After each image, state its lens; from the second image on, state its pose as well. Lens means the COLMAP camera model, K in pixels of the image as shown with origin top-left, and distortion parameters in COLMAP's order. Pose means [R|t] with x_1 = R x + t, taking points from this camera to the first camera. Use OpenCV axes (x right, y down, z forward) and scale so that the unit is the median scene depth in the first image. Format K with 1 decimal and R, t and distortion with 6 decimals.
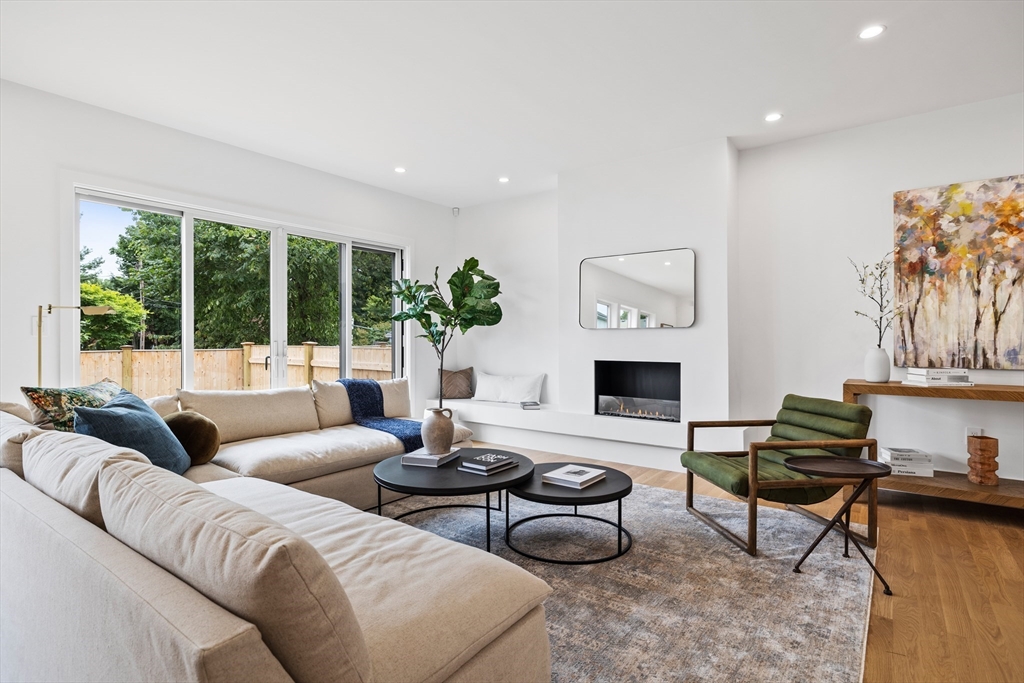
lens RADIAL K [[523.3, 0, 511.8], [0, 523.3, 339.8], [0, 0, 1]] dist [-0.004491, 0.001001]
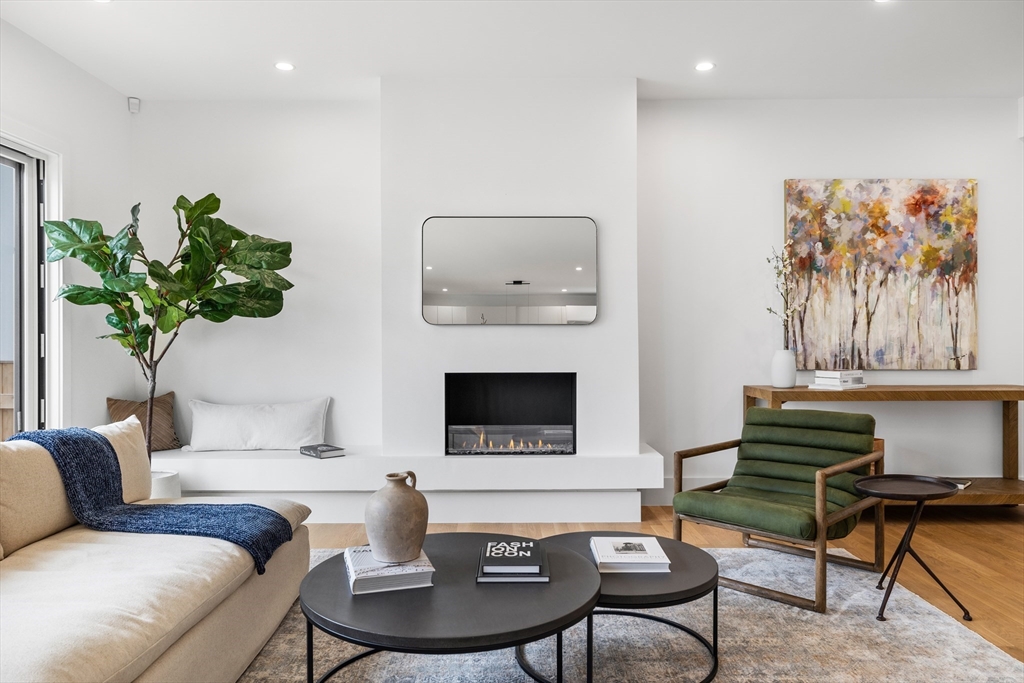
lens RADIAL K [[706.5, 0, 511.6], [0, 706.5, 341.4], [0, 0, 1]] dist [0.004941, -0.005737]
pose [[0.794614, -0.003300, 0.607107, -0.415238], [0.003280, 0.999994, 0.001144, -0.001678], [-0.607107, 0.001082, 0.794620, 0.316844]]
